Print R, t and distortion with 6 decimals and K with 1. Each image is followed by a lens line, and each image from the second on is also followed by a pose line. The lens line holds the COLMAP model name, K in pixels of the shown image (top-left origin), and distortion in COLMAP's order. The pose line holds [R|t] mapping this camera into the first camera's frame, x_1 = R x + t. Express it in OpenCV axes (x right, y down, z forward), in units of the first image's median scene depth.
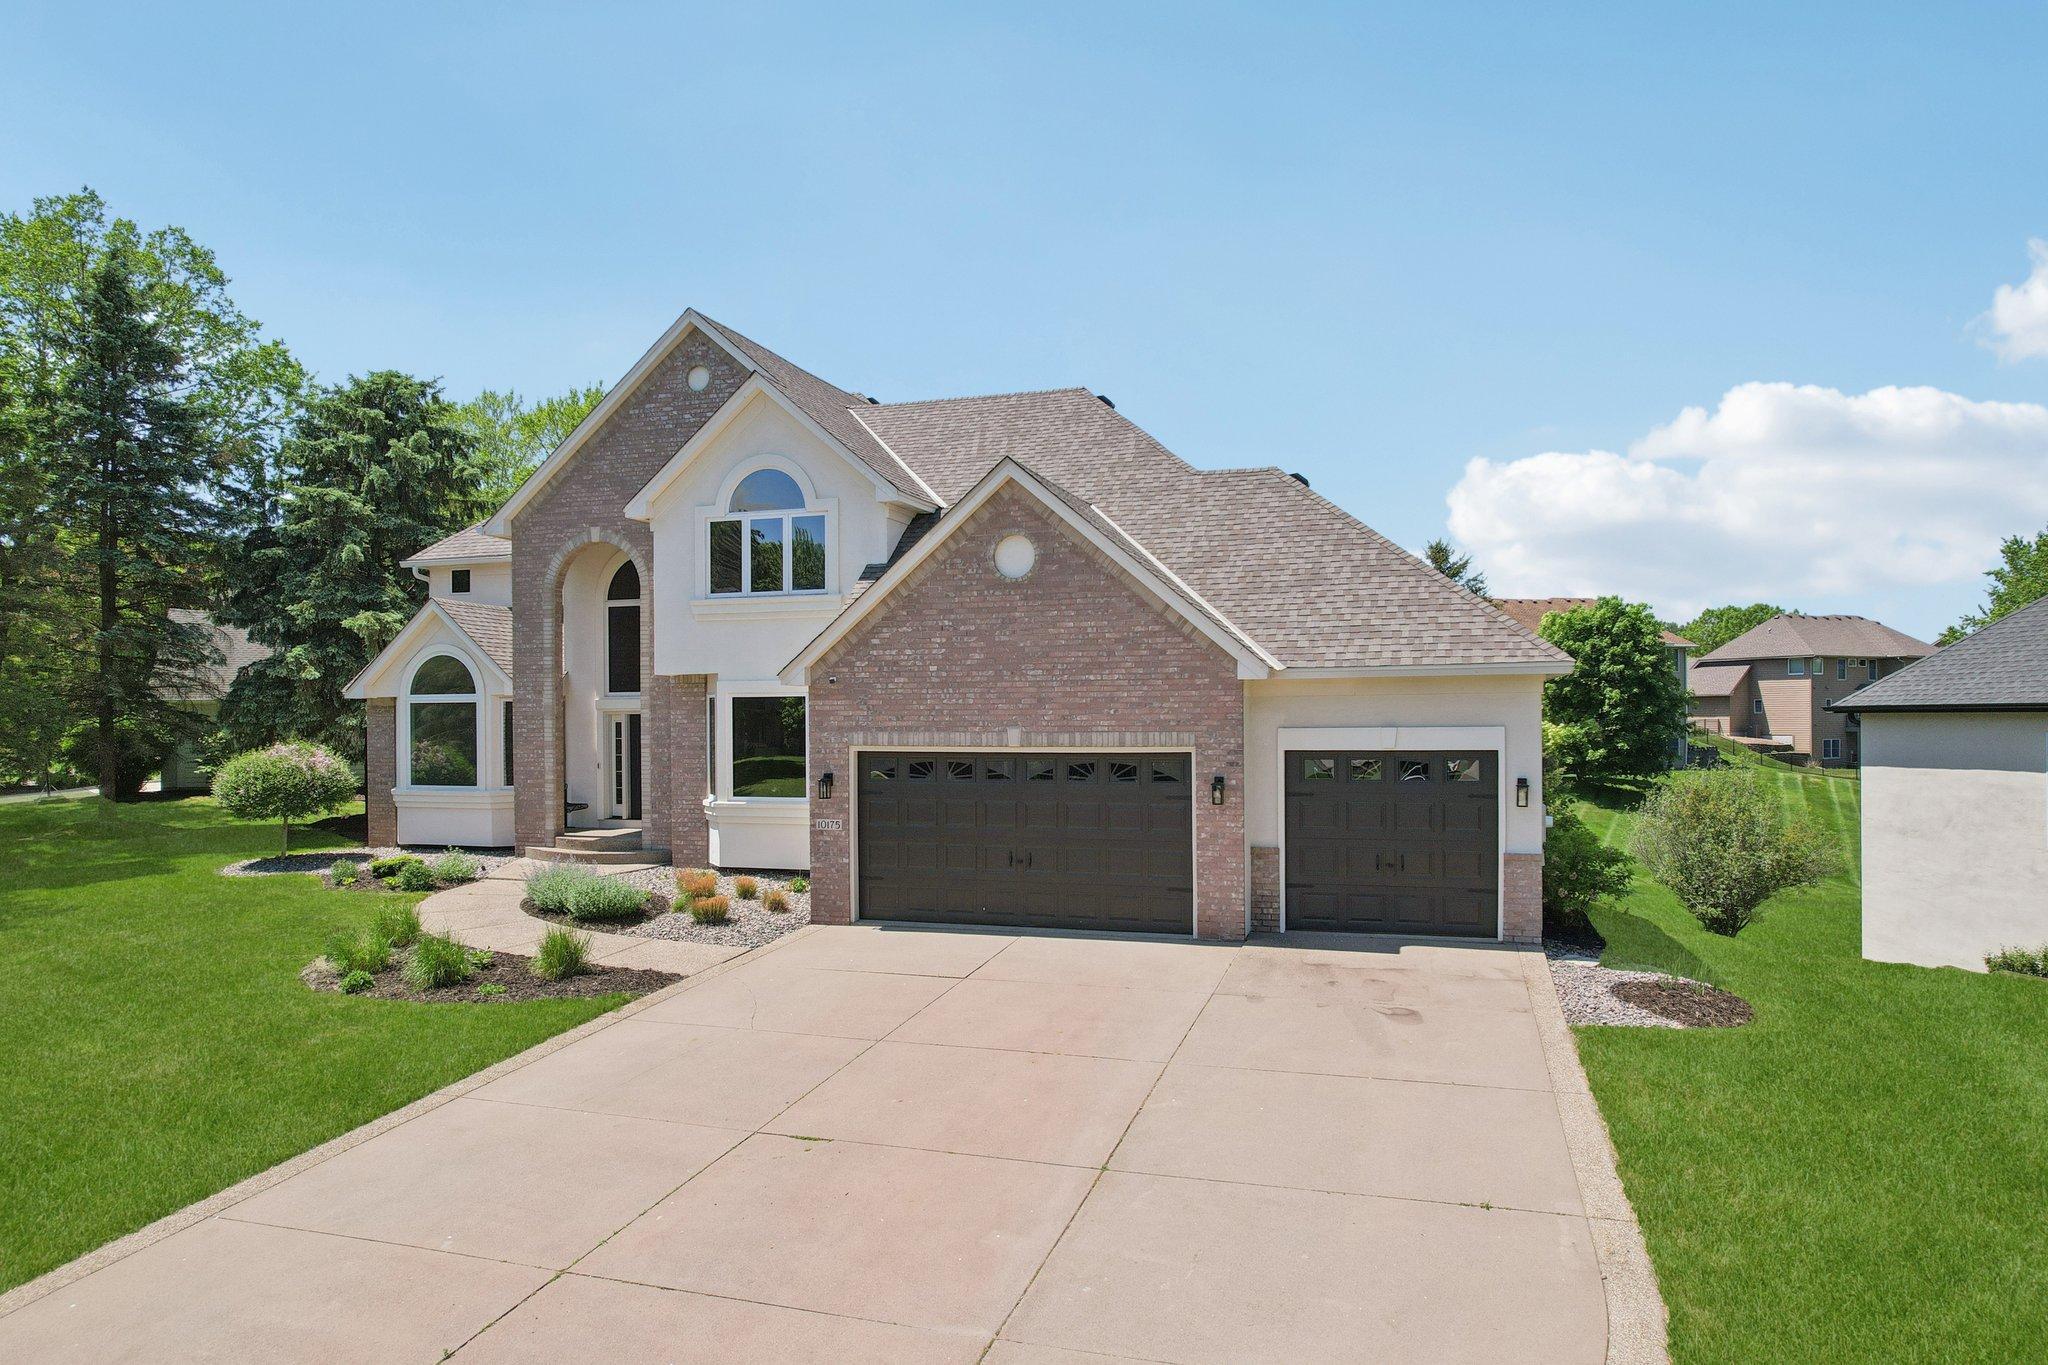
lens RADIAL K [[1332.5, 0, 1024.0], [0, 1332.5, 682.5], [0, 0, 1]] dist [-0.071164, 0.062985]
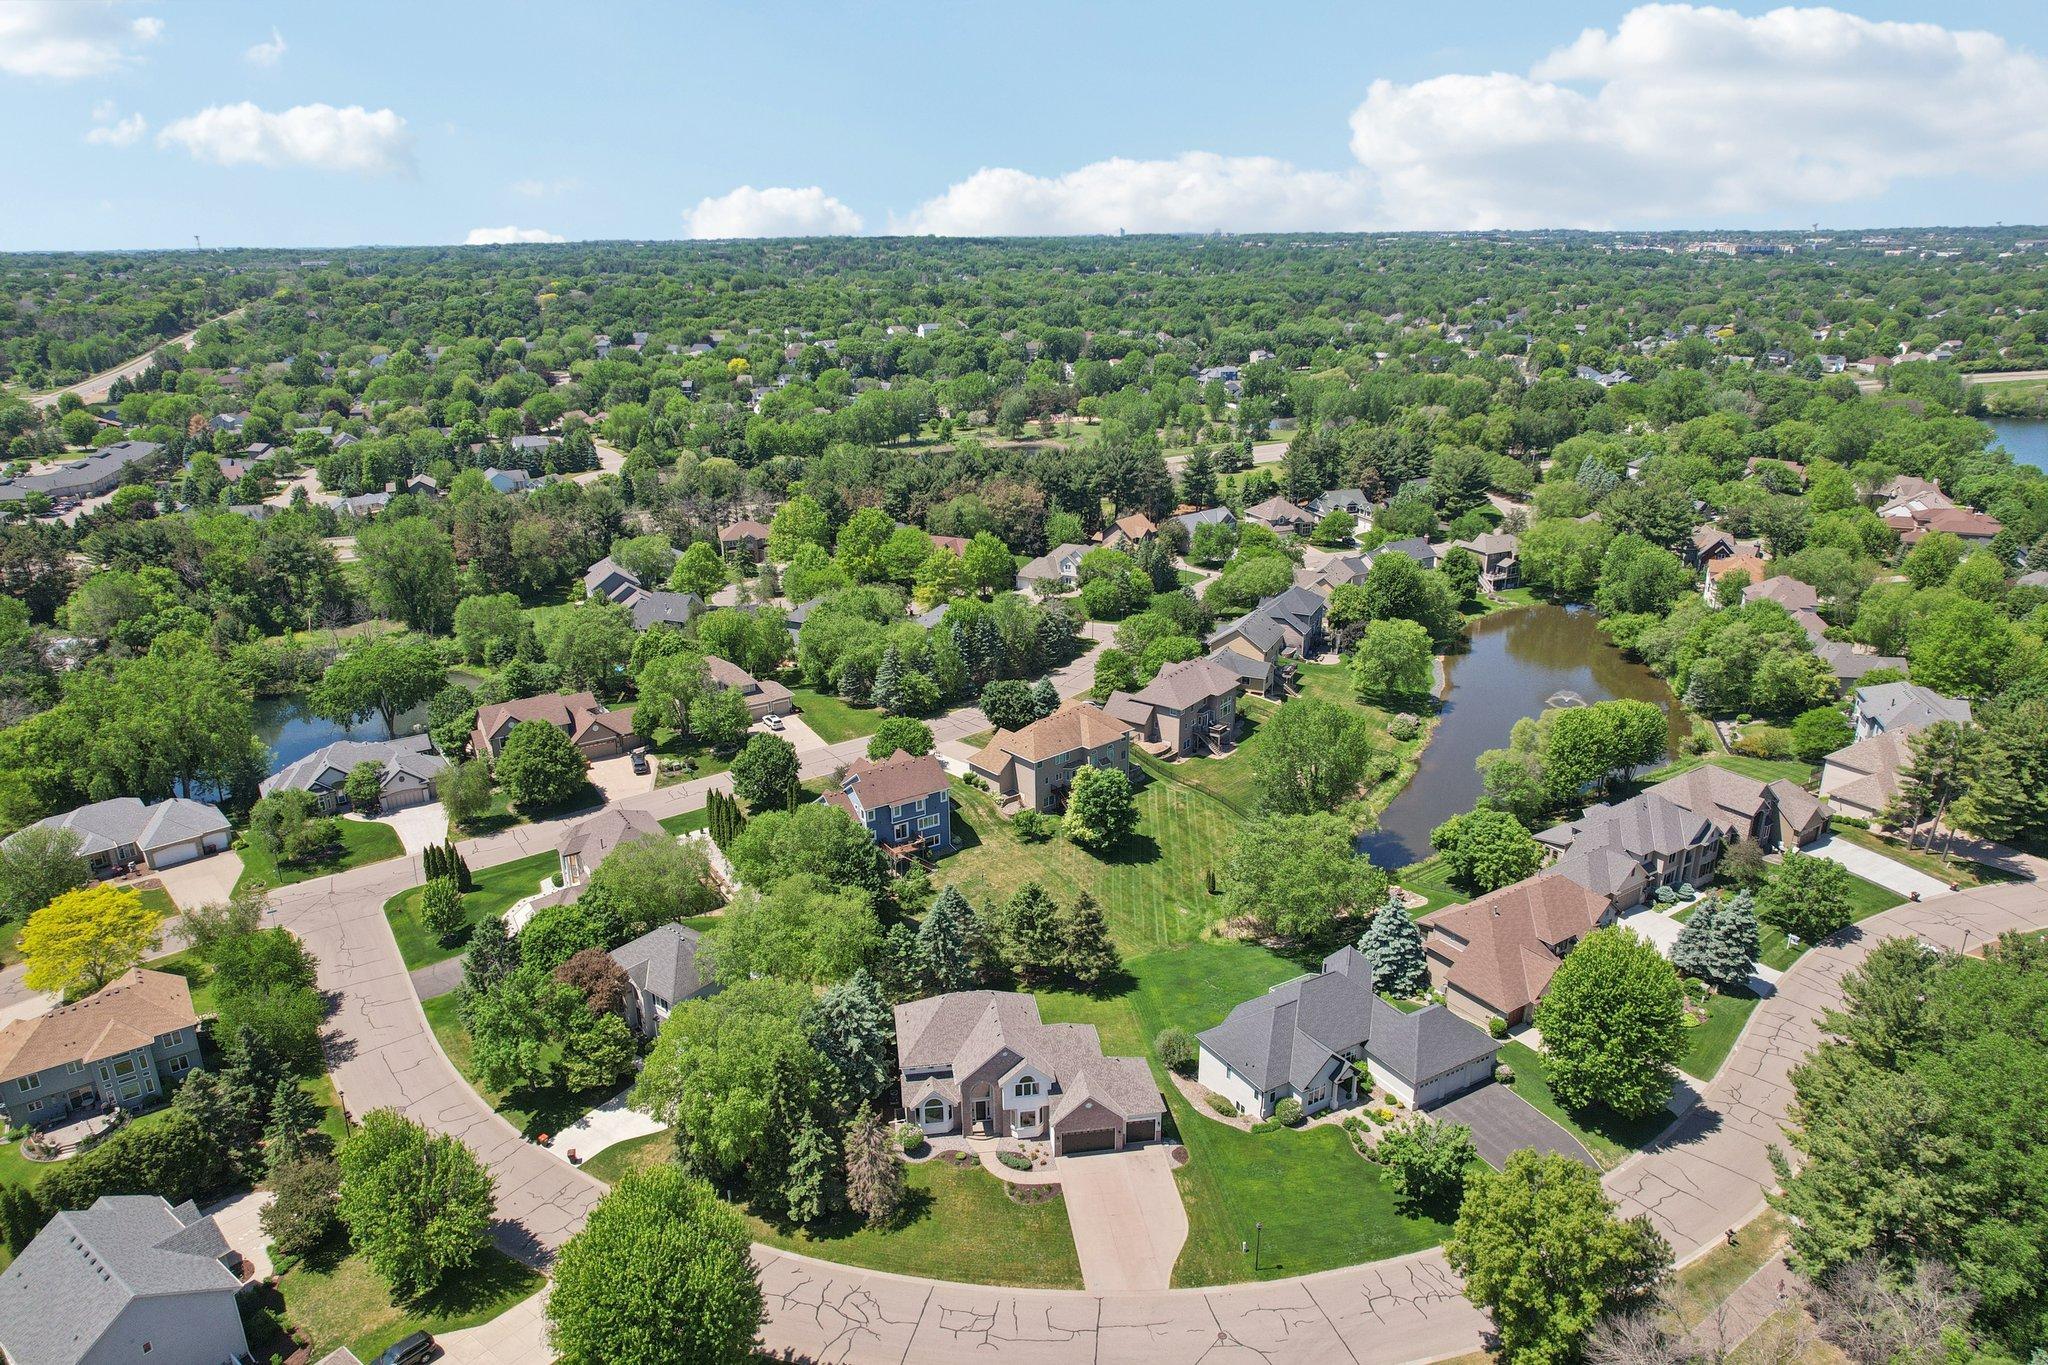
lens RADIAL K [[1321.8, 0, 1024.0], [0, 1321.8, 682.5], [0, 0, 1]] dist [-0.048894, 0.002909]
pose [[0.902295, -0.142065, 0.407040, -2.110945], [-0.004347, 0.941101, 0.338098, -3.400028], [-0.431098, -0.306834, 0.848533, -2.966479]]
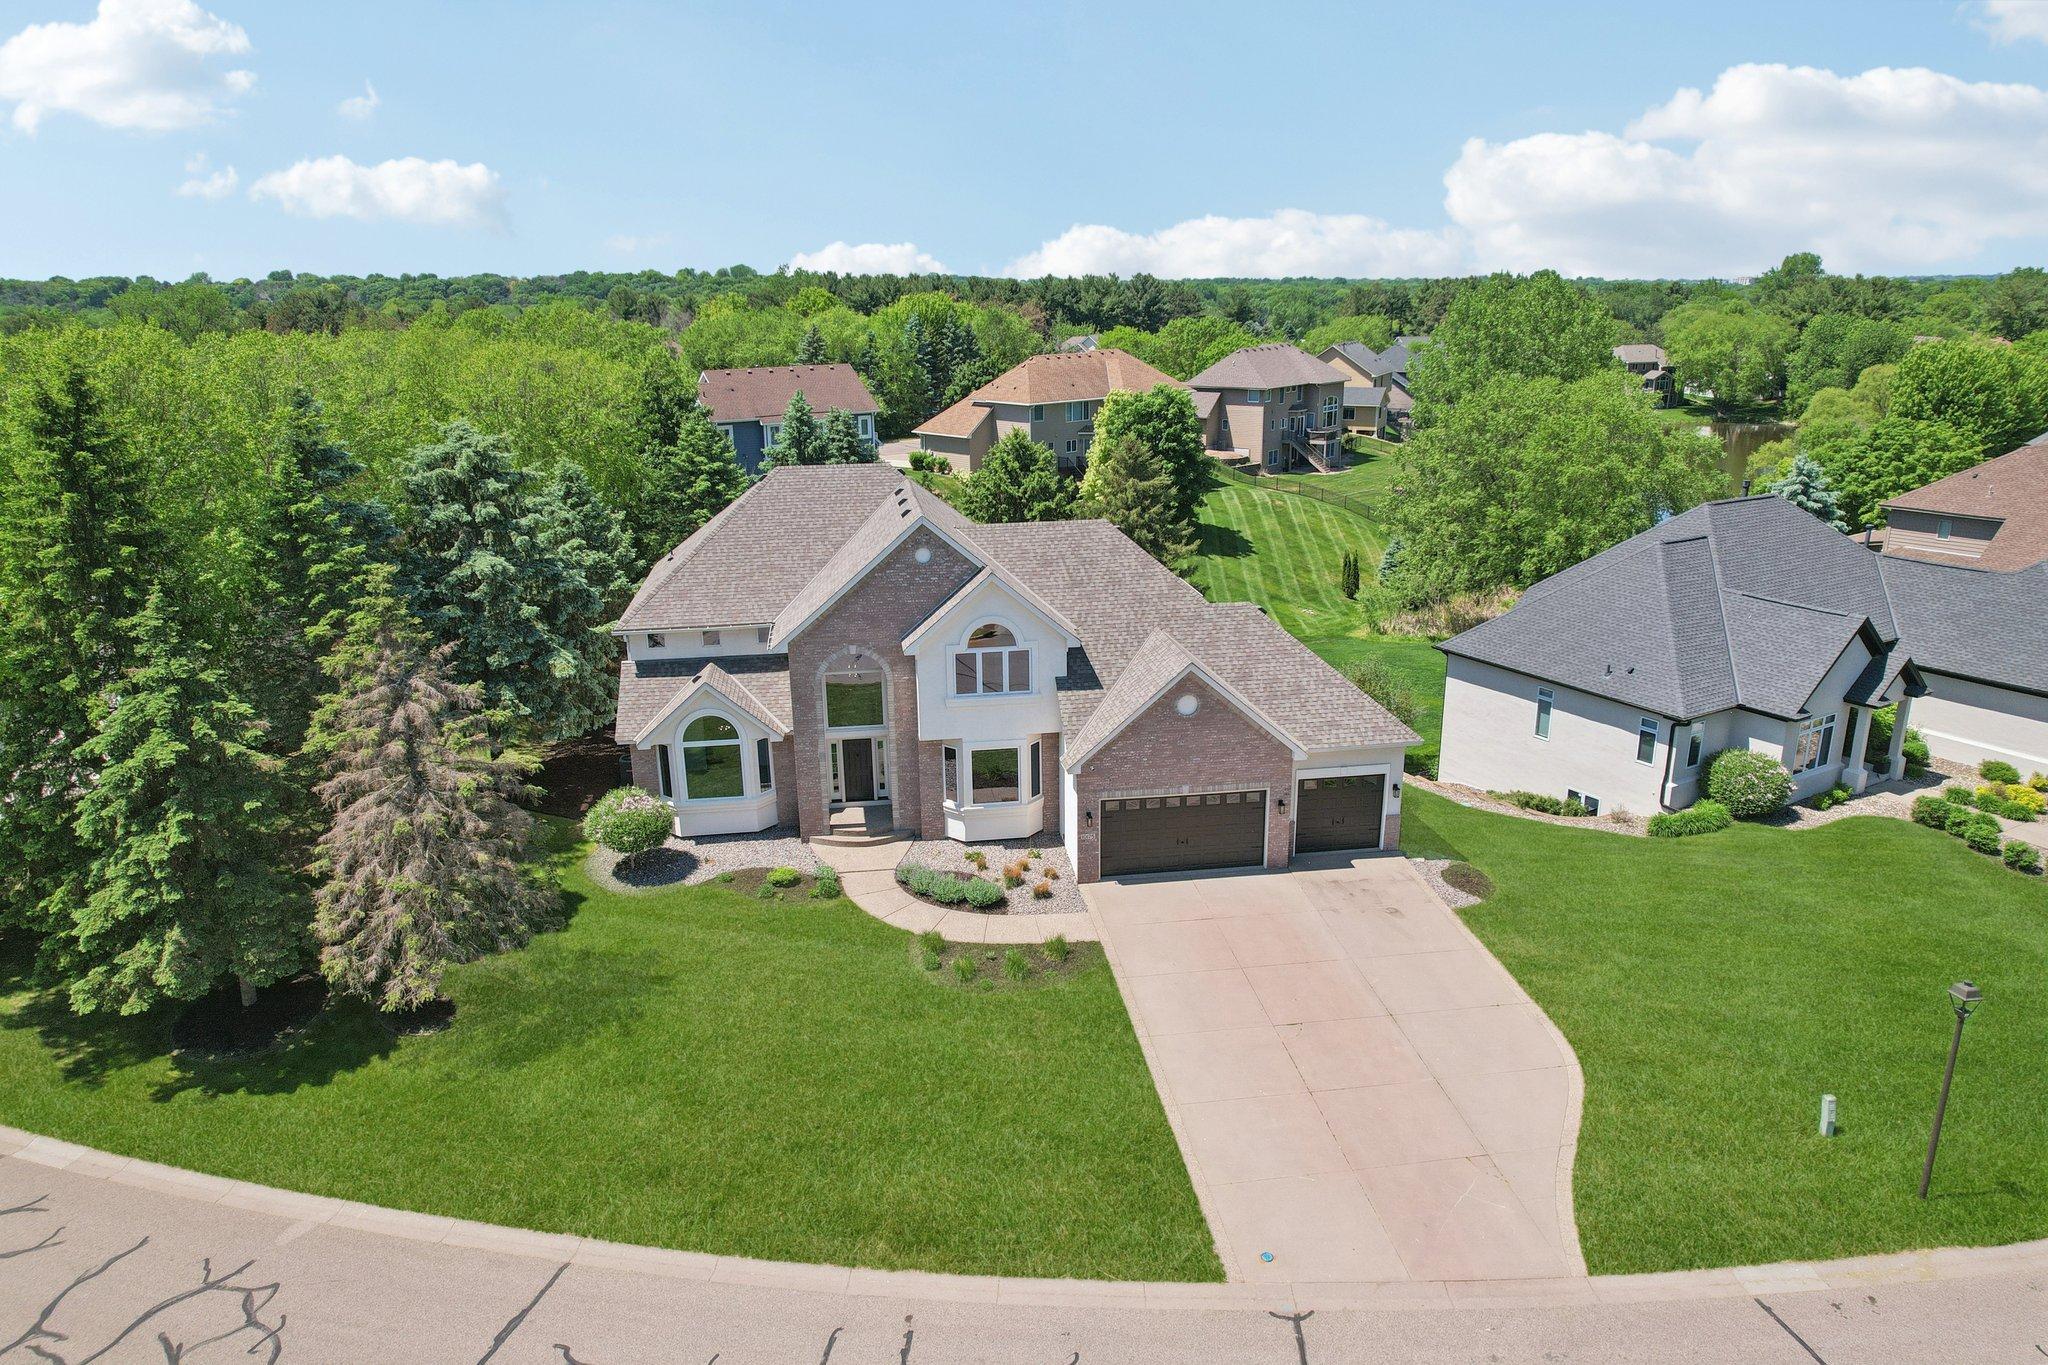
lens RADIAL K [[1332.5, 0, 1024.0], [0, 1332.5, 682.5], [0, 0, 1]] dist [-0.071164, 0.062985]
pose [[0.903142, -0.126150, 0.410391, -0.859740], [-0.002486, 0.954308, 0.298814, -0.594470], [-0.429335, -0.270891, 0.861562, -0.510570]]
